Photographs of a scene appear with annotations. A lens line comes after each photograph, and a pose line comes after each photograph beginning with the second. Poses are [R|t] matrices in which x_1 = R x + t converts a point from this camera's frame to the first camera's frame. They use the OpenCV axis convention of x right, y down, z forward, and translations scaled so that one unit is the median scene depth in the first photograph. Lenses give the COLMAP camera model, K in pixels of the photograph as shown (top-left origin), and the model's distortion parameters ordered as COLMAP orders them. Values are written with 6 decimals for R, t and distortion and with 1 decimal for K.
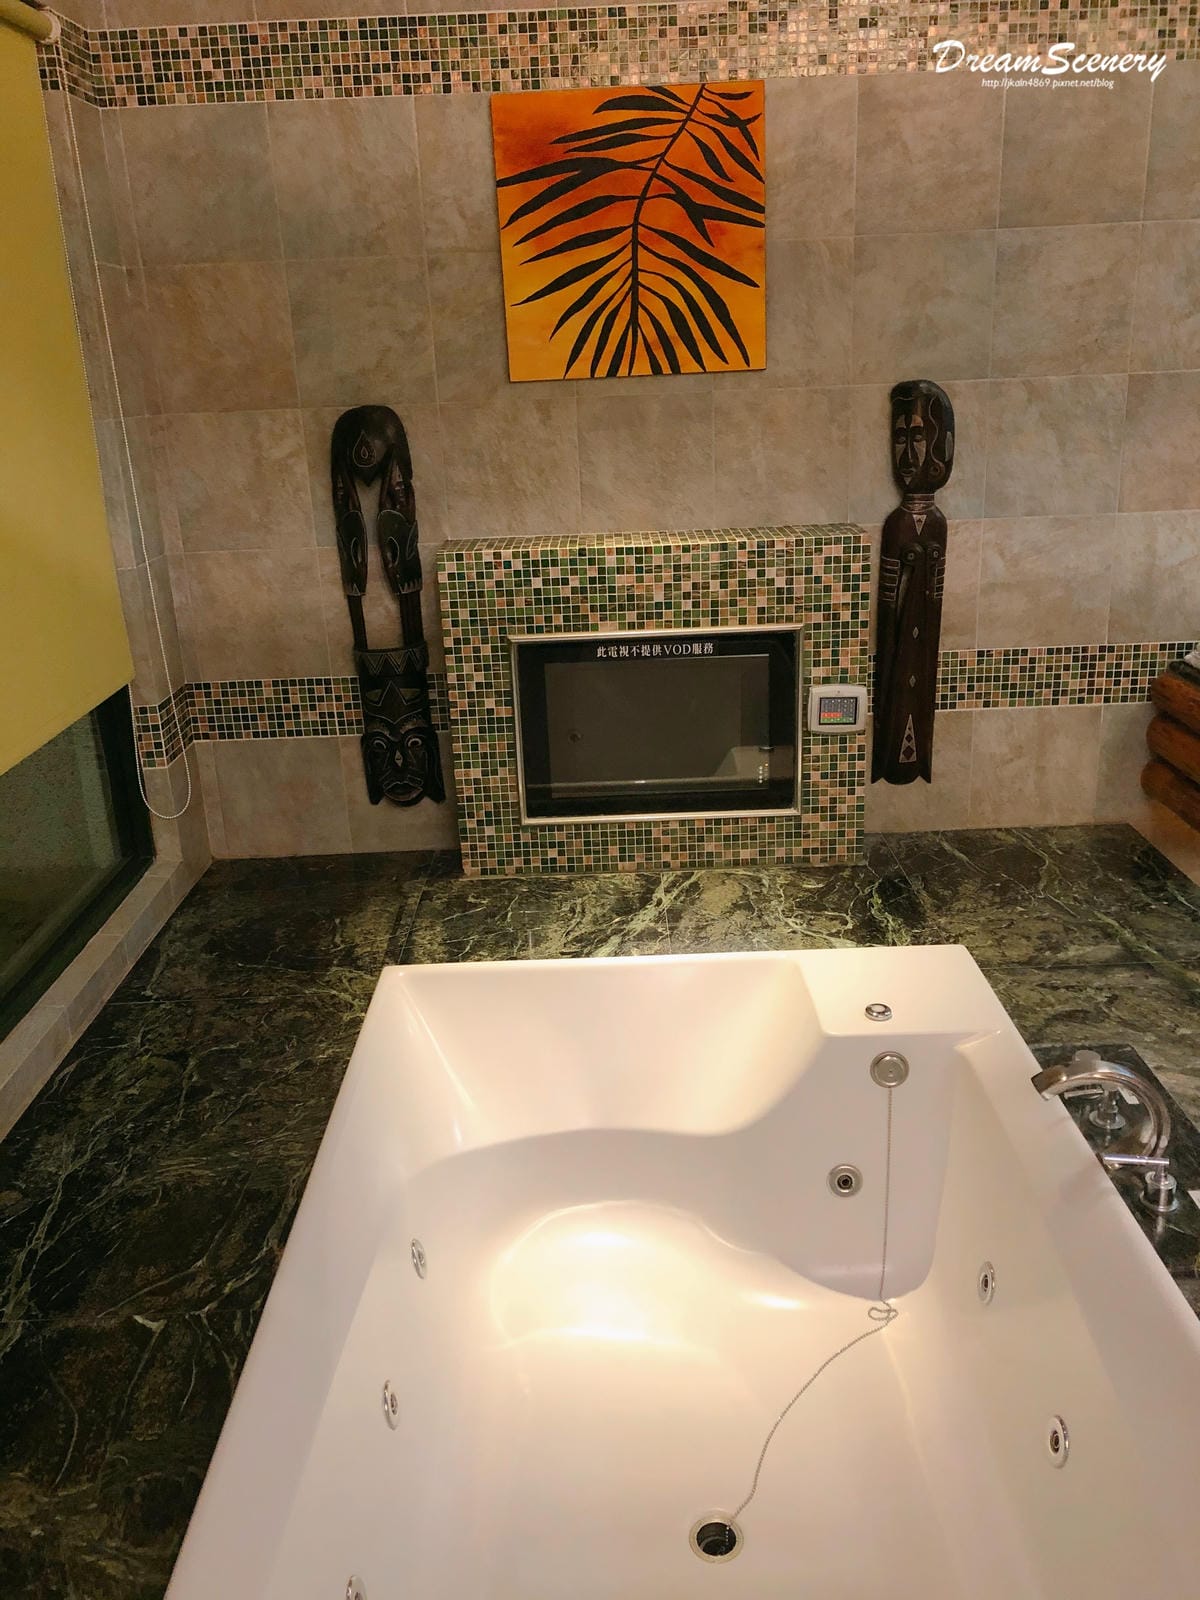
lens RADIAL K [[1281.6, 0, 599.0], [0, 1281.6, 798.3], [0, 0, 1]] dist [0.013657, -0.014998]
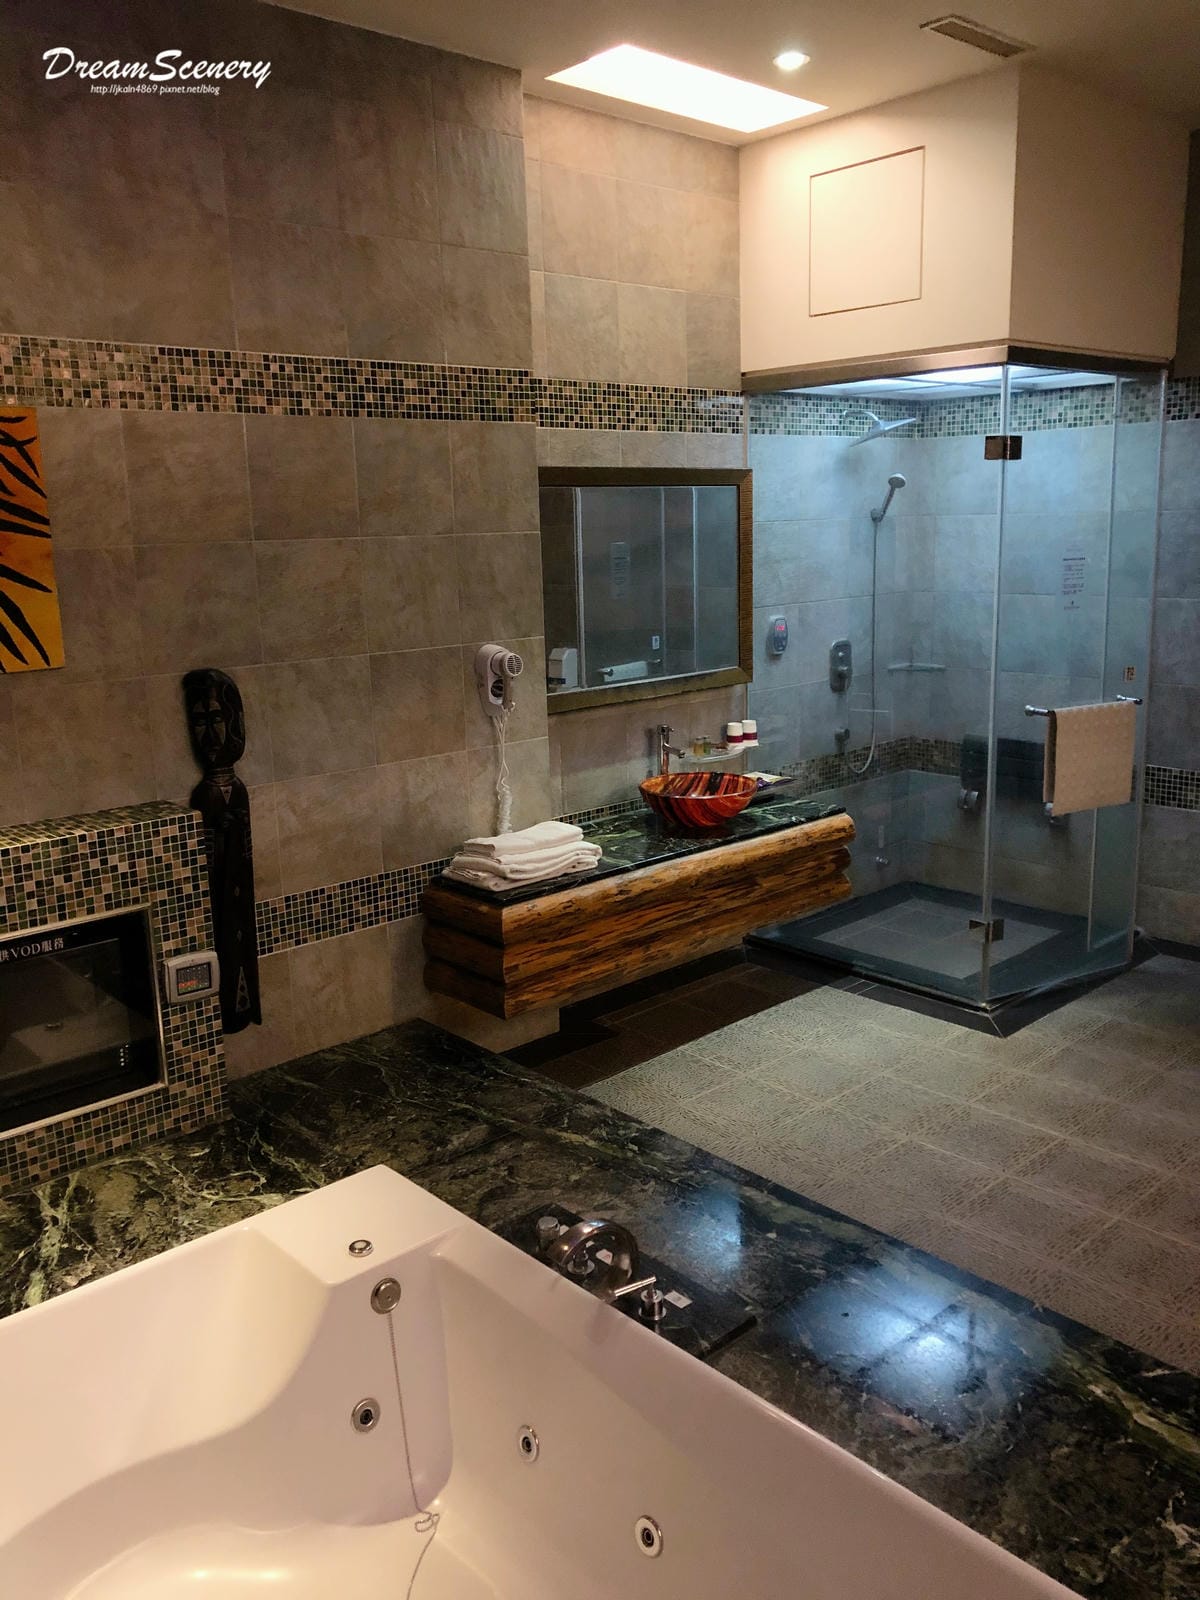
lens RADIAL K [[1281.6, 0, 607.0], [0, 1281.6, 795.0], [0, 0, 1]] dist [0.013657, -0.014998]
pose [[0.742514, -0.117509, 0.659442, -0.237565], [0.215972, 0.973914, -0.069632, -0.069181], [-0.634057, 0.194124, 0.748524, -0.023009]]
